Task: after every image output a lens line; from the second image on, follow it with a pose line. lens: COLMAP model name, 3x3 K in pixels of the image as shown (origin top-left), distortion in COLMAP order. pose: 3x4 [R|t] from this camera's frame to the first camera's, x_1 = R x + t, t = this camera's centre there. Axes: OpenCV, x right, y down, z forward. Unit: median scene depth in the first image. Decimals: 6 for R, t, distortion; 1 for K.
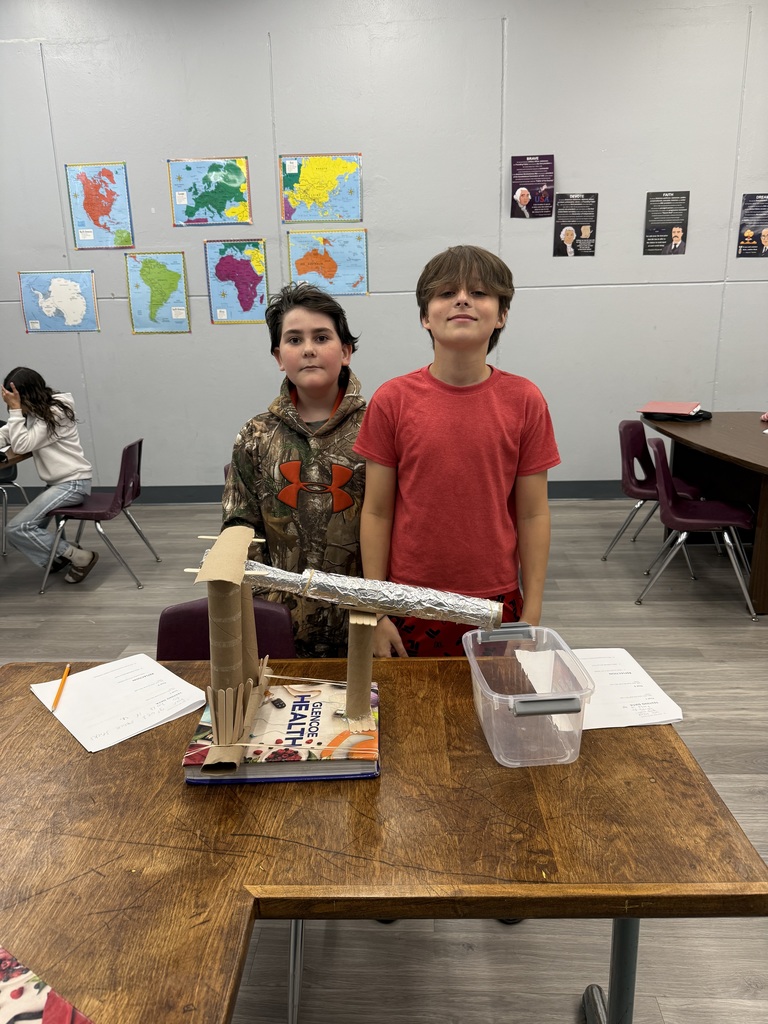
lens RADIAL K [[726.4, 0, 378.1], [0, 726.4, 513.6], [0, 0, 1]] dist [-0.026320, 0.004355]
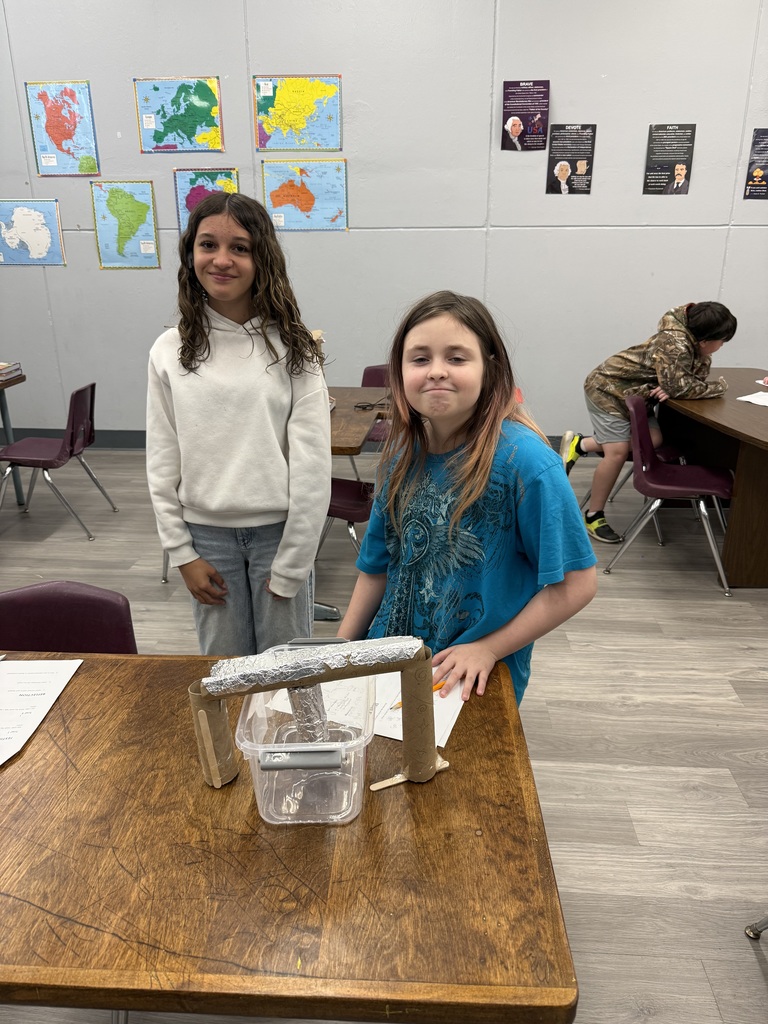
lens RADIAL K [[726.4, 0, 383.4], [0, 726.4, 513.2], [0, 0, 1]] dist [-0.026320, 0.004355]
pose [[0.999577, 0.026310, -0.012393, 0.056884], [-0.025255, 0.996575, 0.078747, -0.014047], [0.014422, -0.078401, 0.996818, 0.038955]]
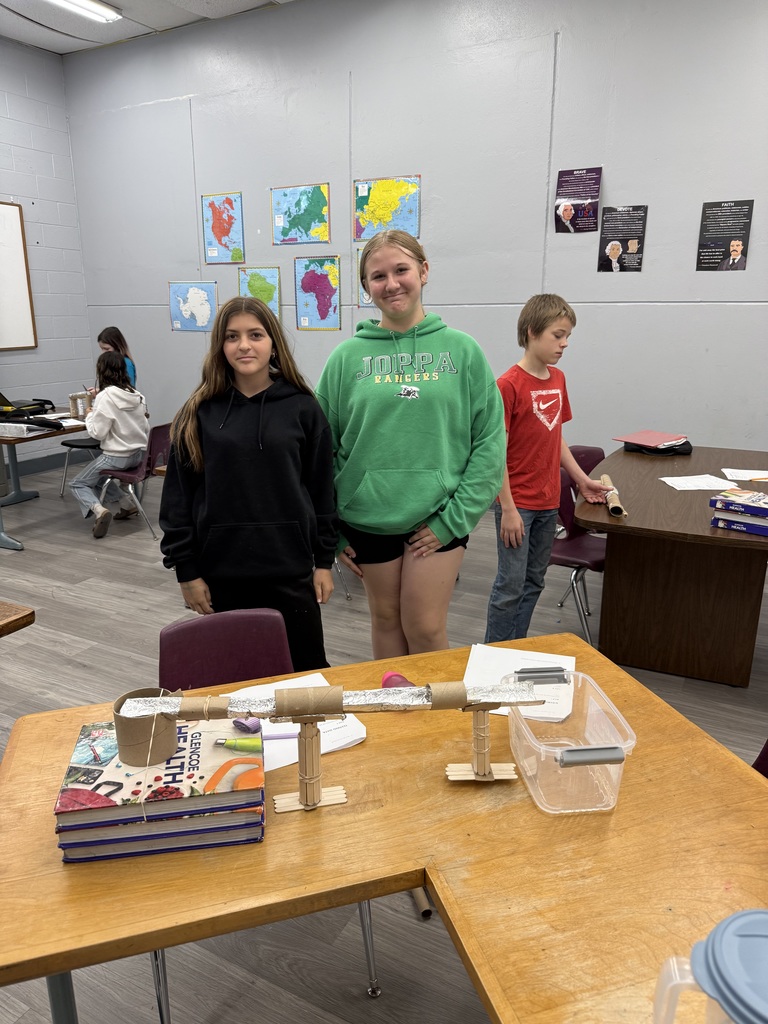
lens RADIAL K [[726.4, 0, 383.1], [0, 726.4, 514.6], [0, 0, 1]] dist [-0.026320, 0.004355]
pose [[0.905364, 0.137131, -0.401886, 0.424463], [-0.136962, 0.990143, 0.029308, -0.025960], [0.401943, 0.028508, 0.915221, 0.014871]]
